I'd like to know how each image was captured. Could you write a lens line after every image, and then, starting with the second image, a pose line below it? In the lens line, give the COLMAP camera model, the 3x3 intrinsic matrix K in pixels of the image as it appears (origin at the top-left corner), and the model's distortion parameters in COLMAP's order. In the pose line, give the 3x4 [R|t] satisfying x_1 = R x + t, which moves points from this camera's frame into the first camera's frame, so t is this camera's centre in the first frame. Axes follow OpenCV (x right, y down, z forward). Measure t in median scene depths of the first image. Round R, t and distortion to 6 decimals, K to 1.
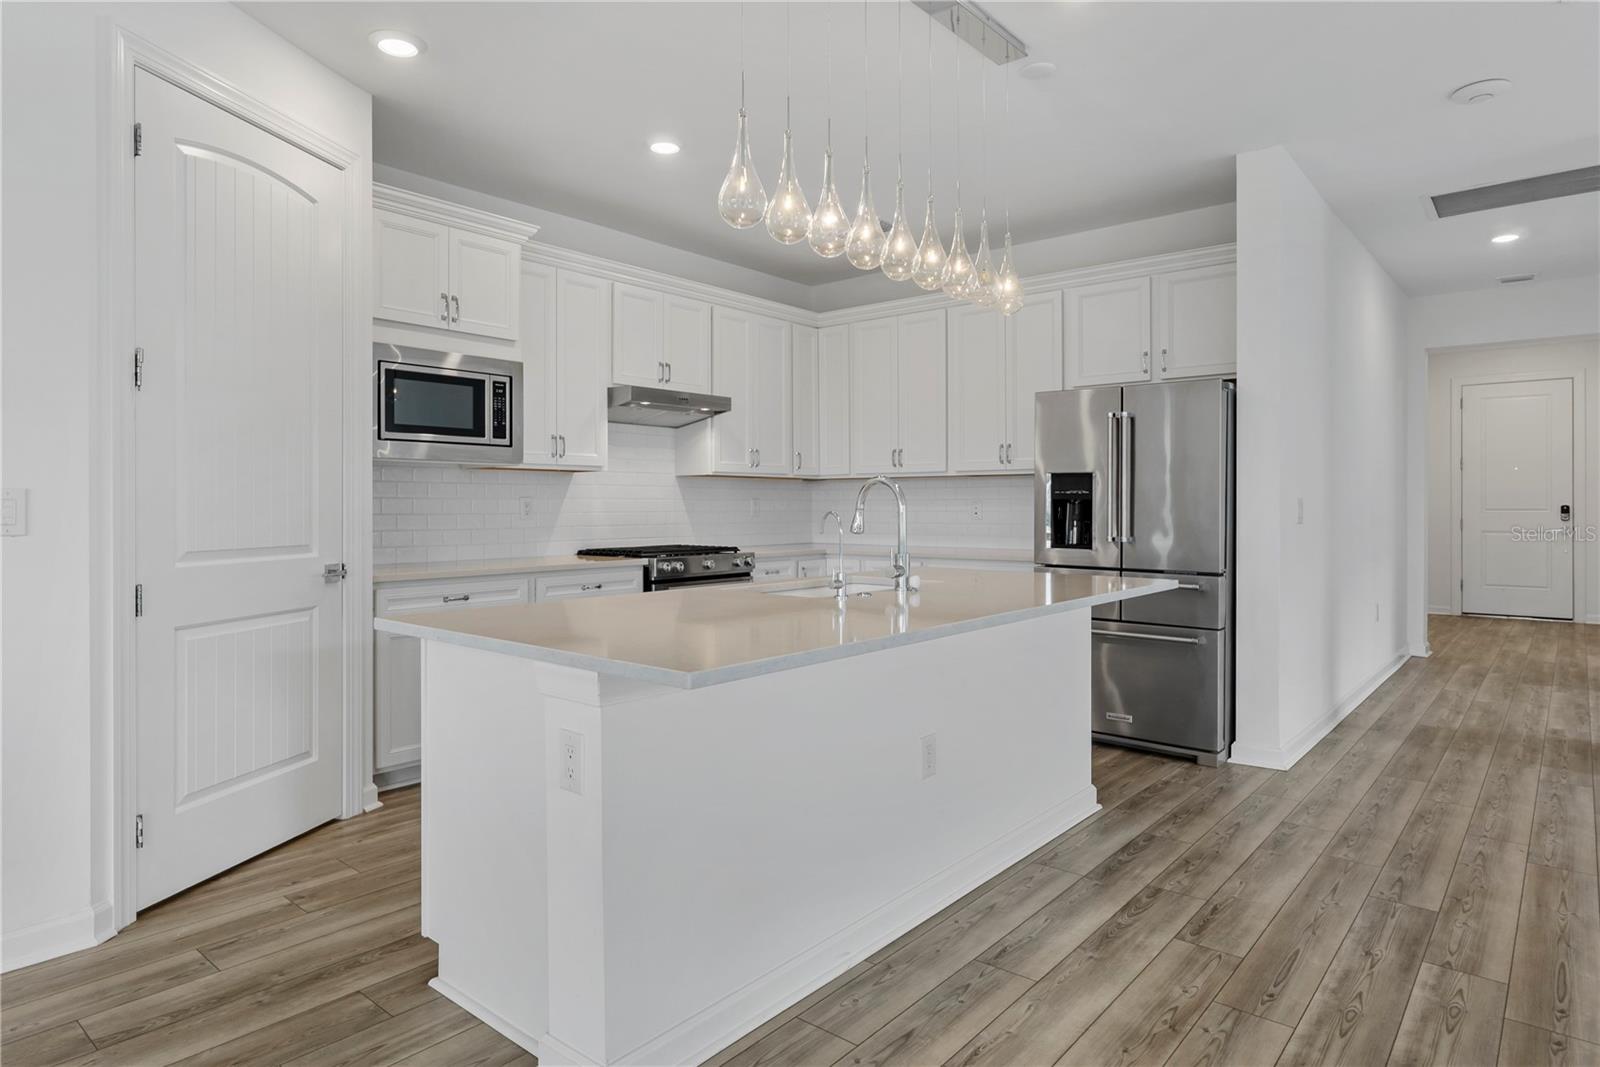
lens RADIAL K [[888.8, 0, 778.8], [0, 888.8, 505.4], [0, 0, 1]] dist [-0.003762, -0.000853]
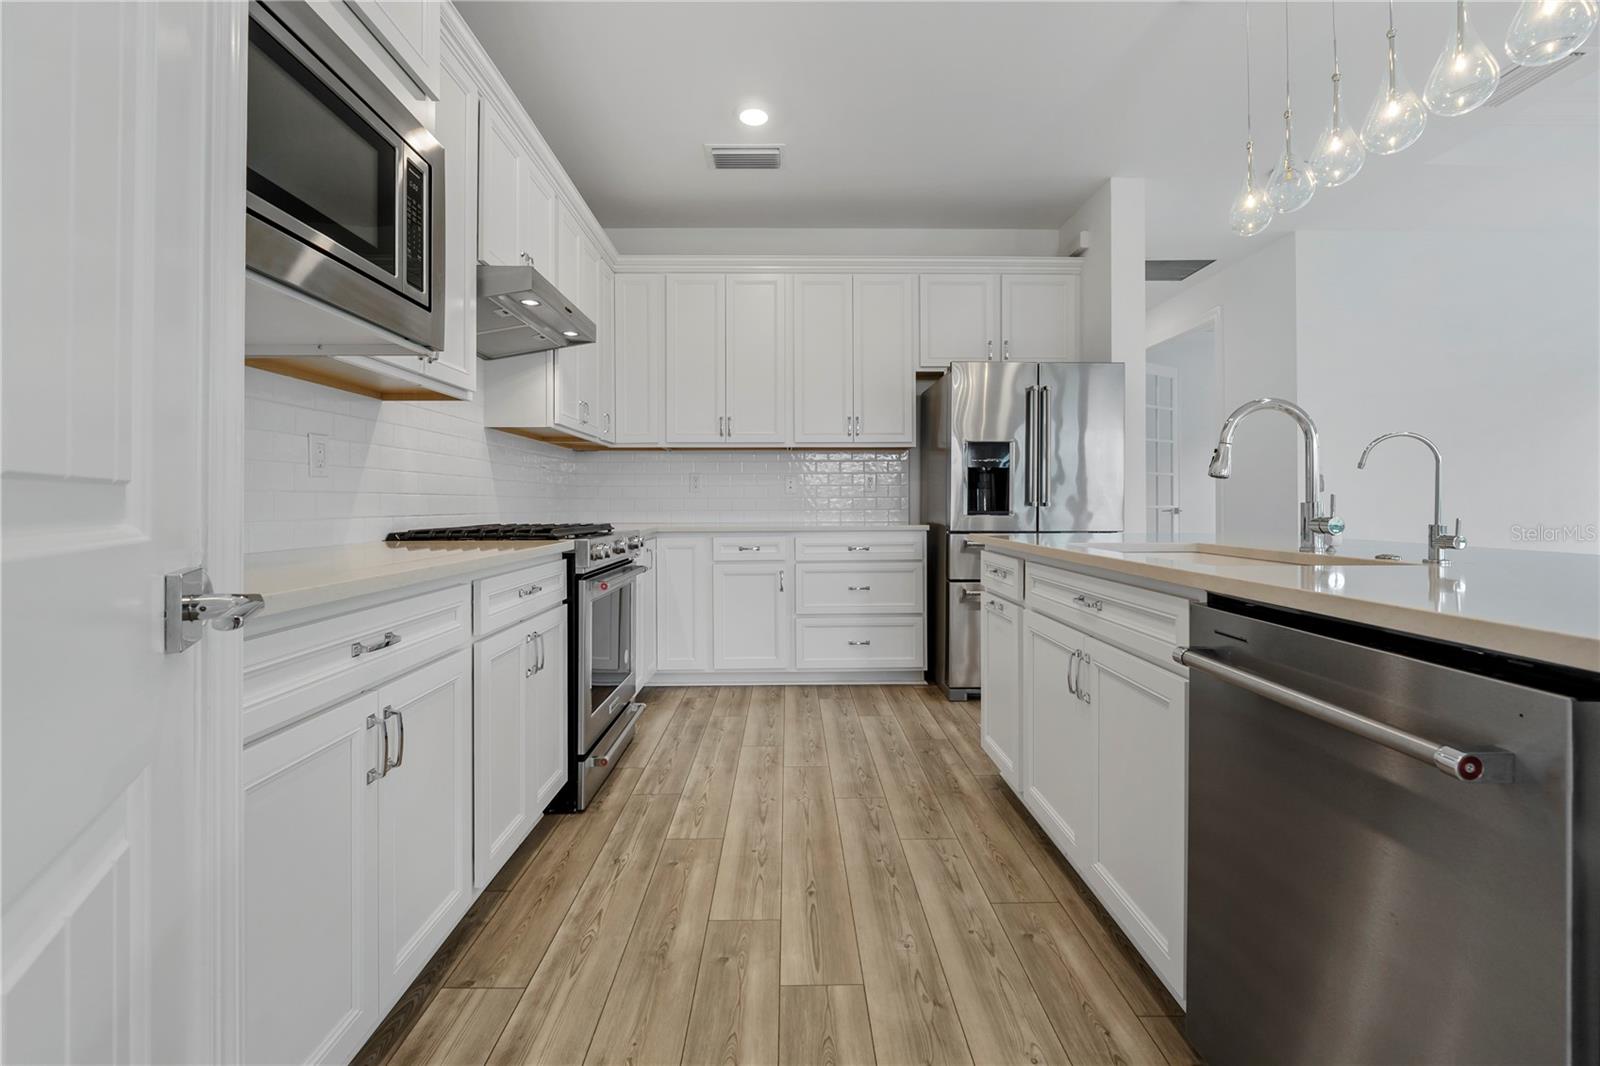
lens RADIAL K [[675.2, 0, 778.4], [0, 675.2, 497.8], [0, 0, 1]] dist [-0.010260, 0.000904]
pose [[0.748032, 0.004565, 0.663647, -0.357005], [0.002720, 0.999947, -0.009945, 0.034559], [-0.663657, 0.009244, 0.747980, 0.539553]]
